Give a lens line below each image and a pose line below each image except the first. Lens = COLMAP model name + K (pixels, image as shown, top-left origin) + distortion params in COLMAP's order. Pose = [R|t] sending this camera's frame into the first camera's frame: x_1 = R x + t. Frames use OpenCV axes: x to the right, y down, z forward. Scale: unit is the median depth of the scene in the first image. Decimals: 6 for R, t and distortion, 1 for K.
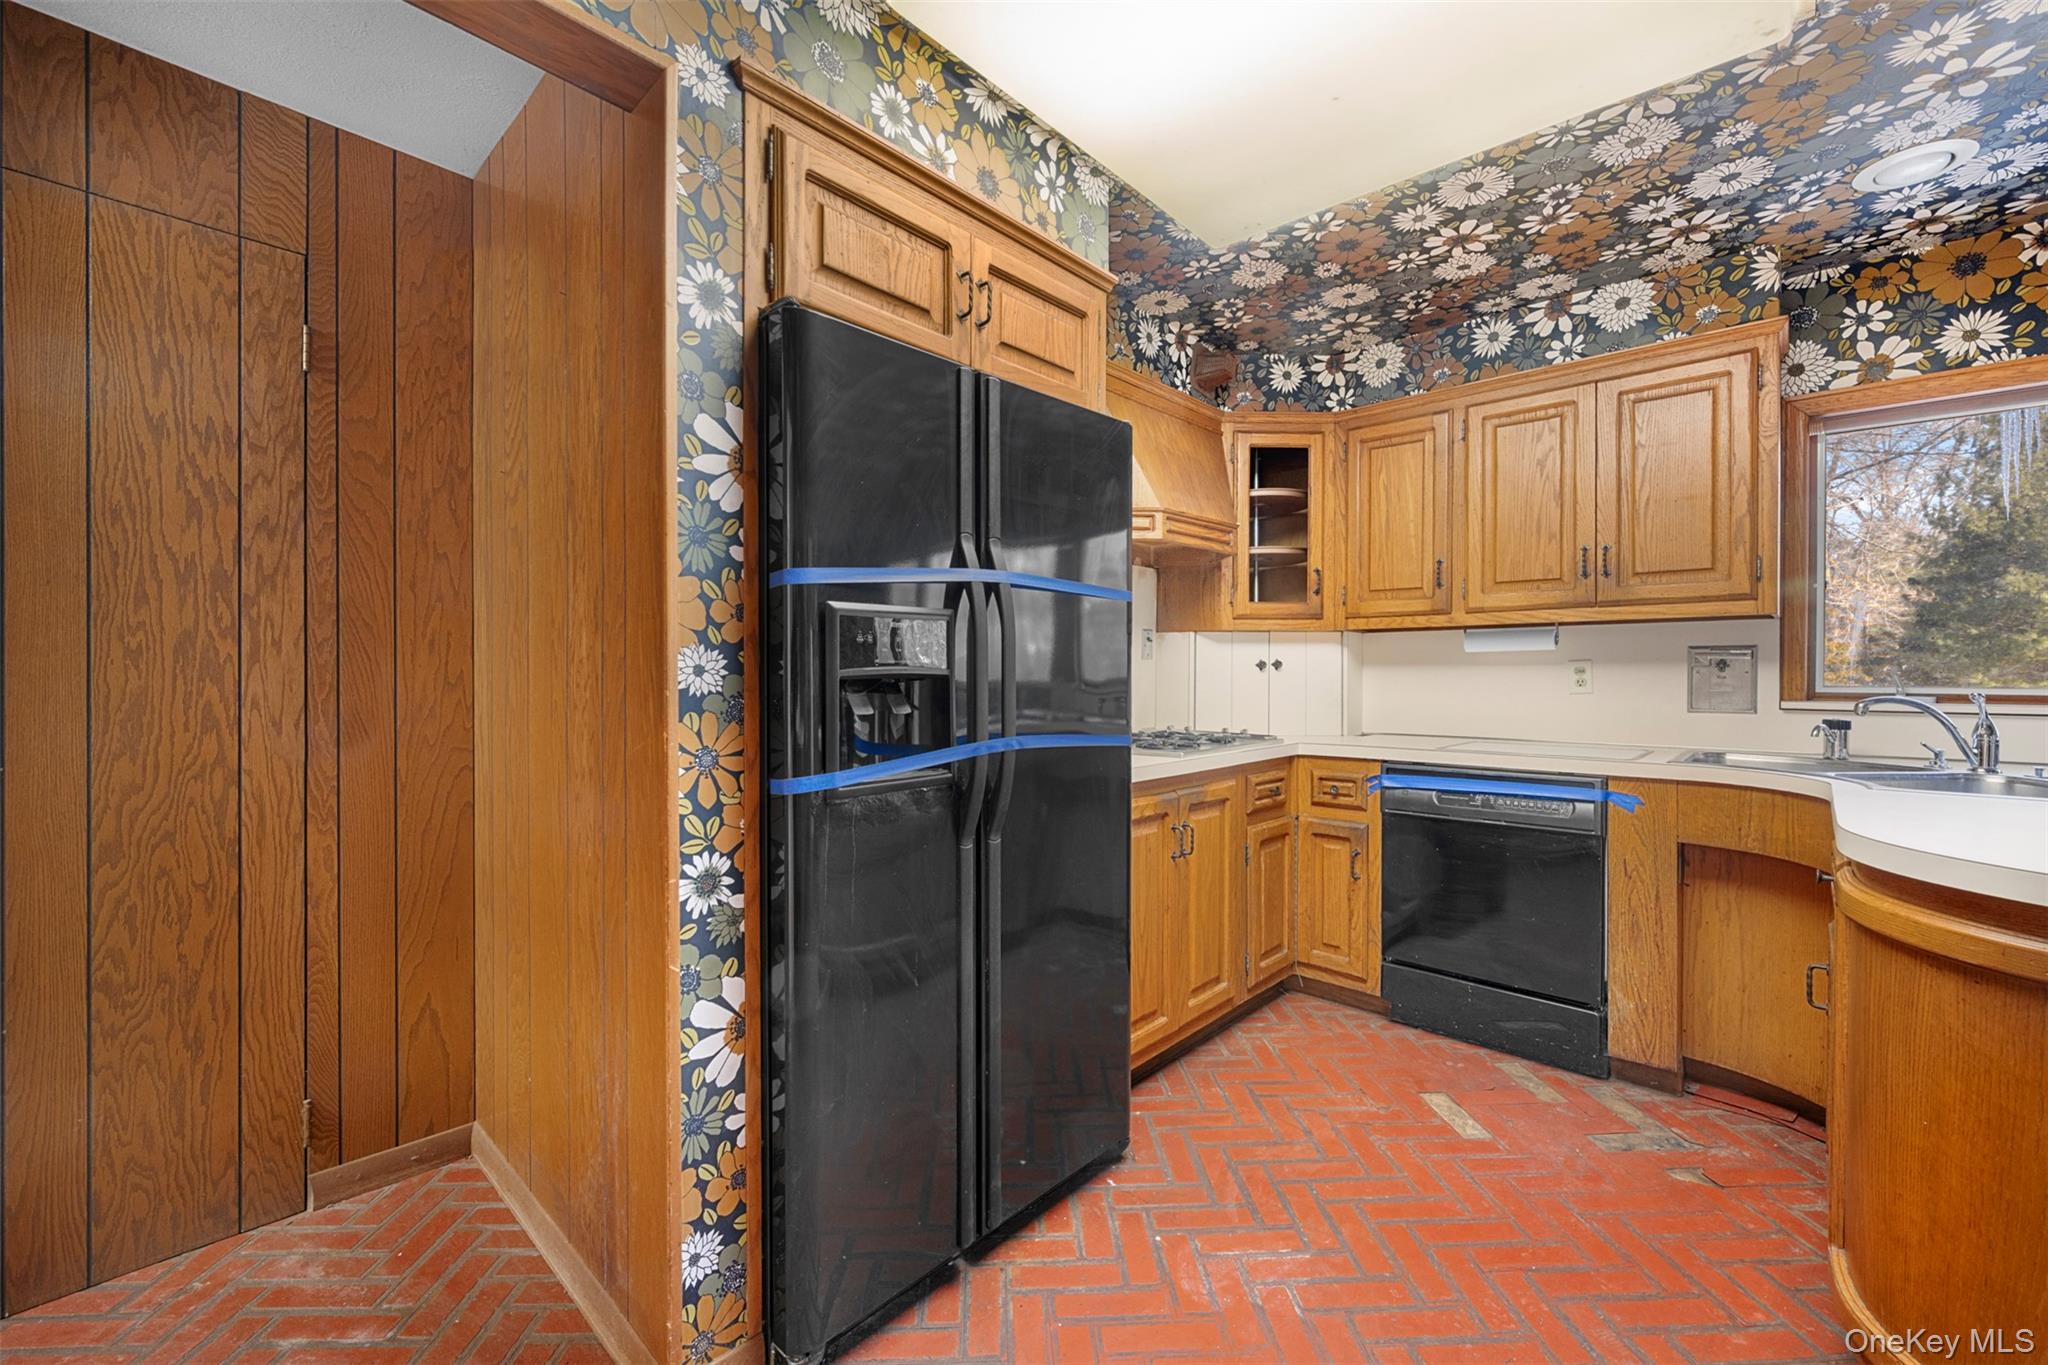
lens RADIAL K [[832.5, 0, 1026.4], [0, 832.5, 680.6], [0, 0, 1]] dist [-0.000757, 0.000068]
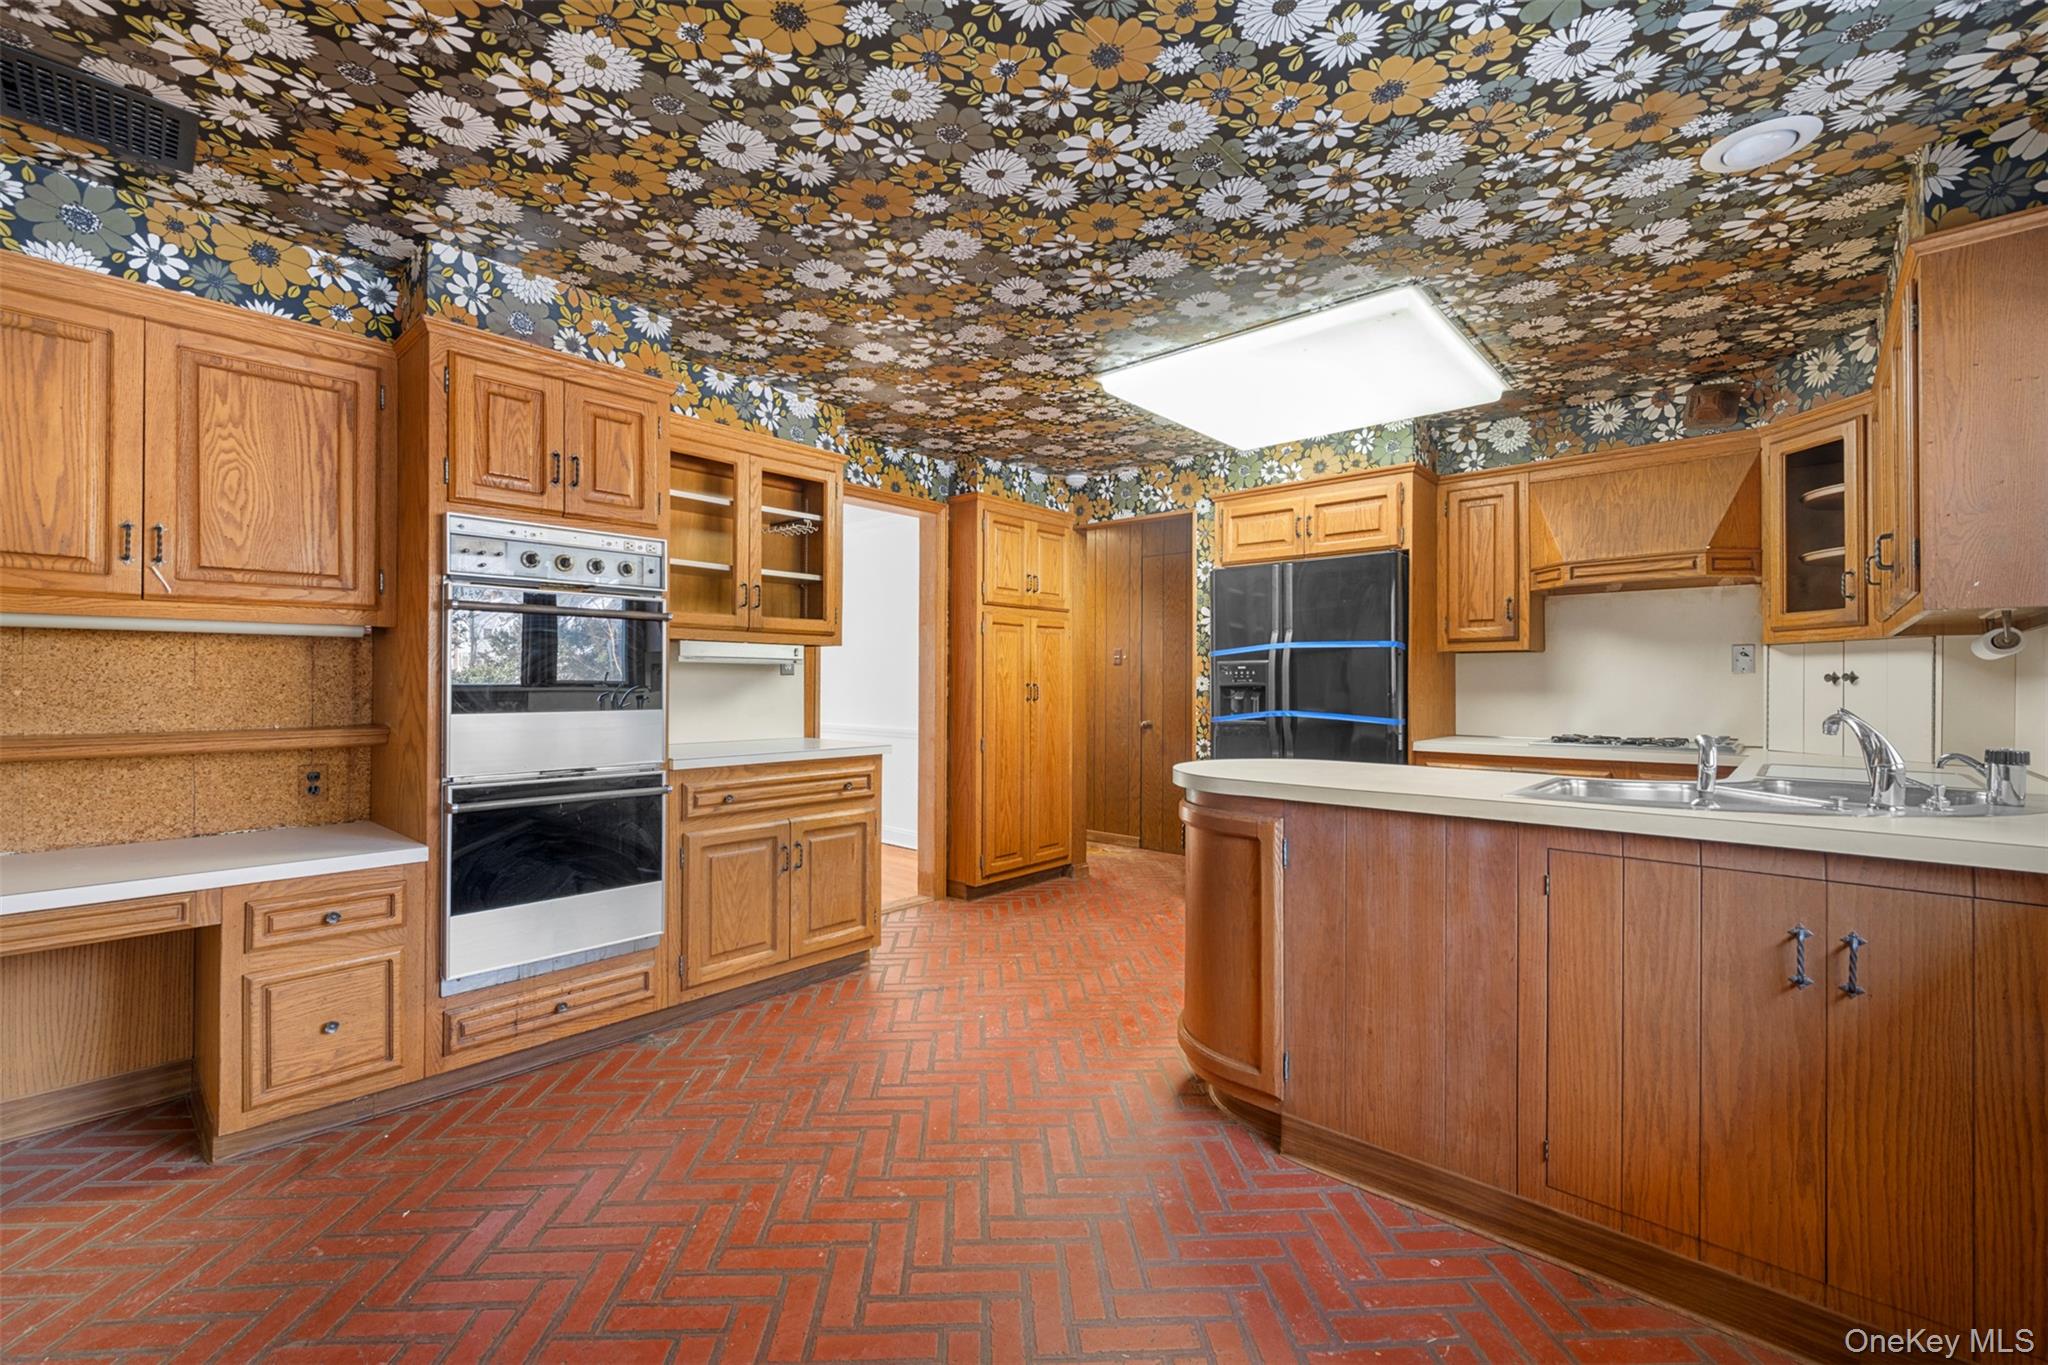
lens RADIAL K [[851.3, 0, 1013.3], [0, 851.3, 676.2], [0, 0, 1]] dist [-0.002055, -0.000219]
pose [[0.004826, -0.010951, -0.999928, 2.589273], [-0.014735, 0.999831, -0.011021, 0.005888], [0.999880, 0.014788, 0.004664, 0.194031]]
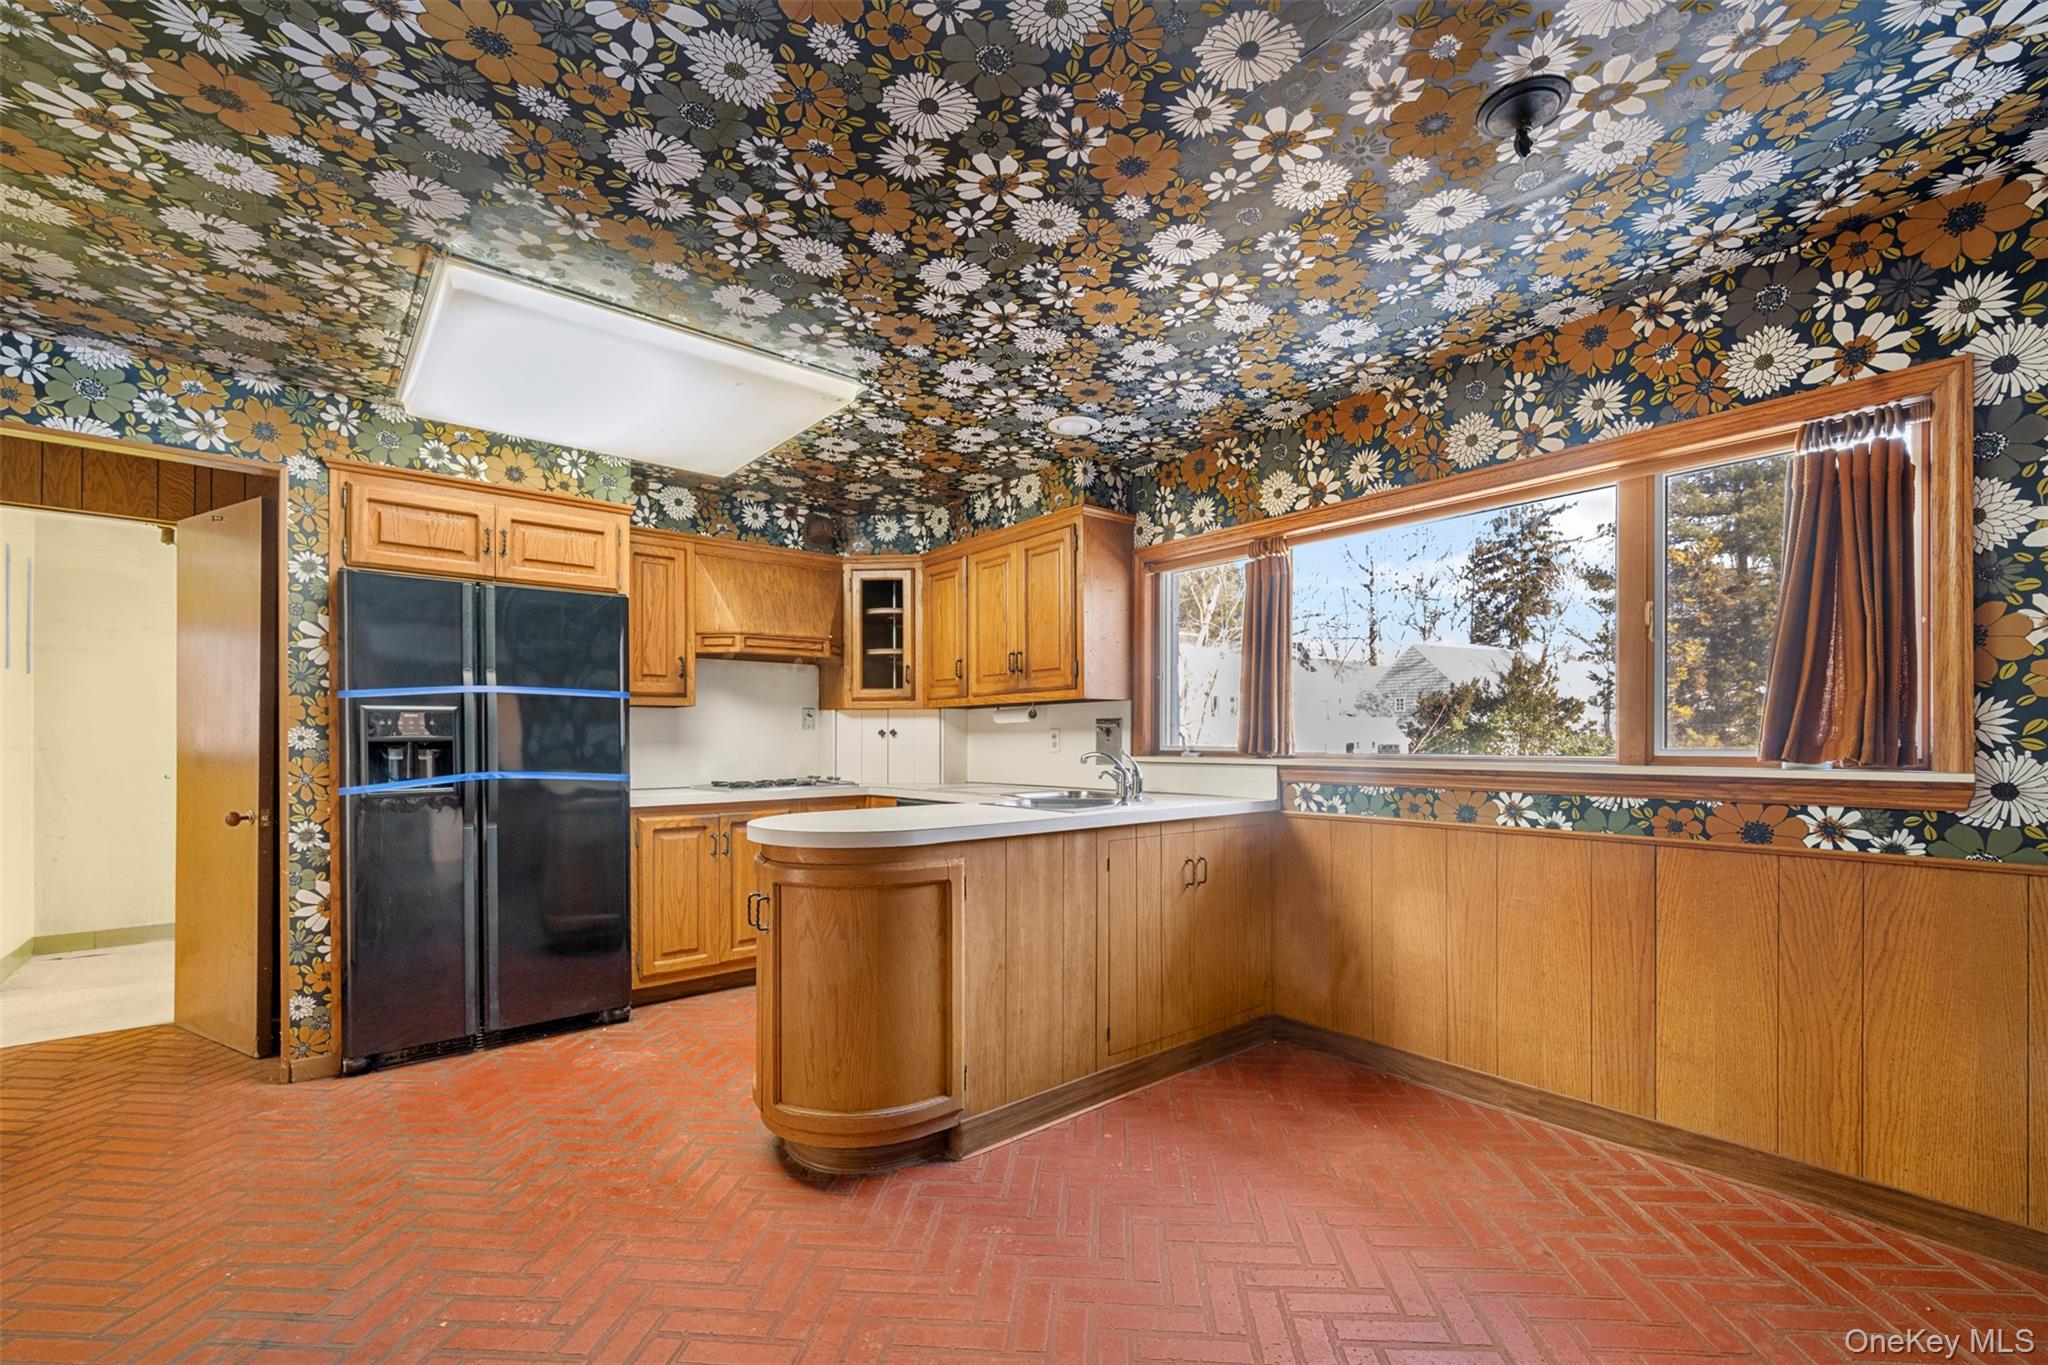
lens RADIAL K [[859.3, 0, 1052.3], [0, 859.3, 741.3], [0, 0, 1]] dist [-0.001829, 0.000478]
pose [[0.993428, -0.003861, -0.114391, 1.565790], [0.002873, 0.999957, -0.008798, 0.018572], [0.114420, 0.008412, 0.993397, -0.870826]]
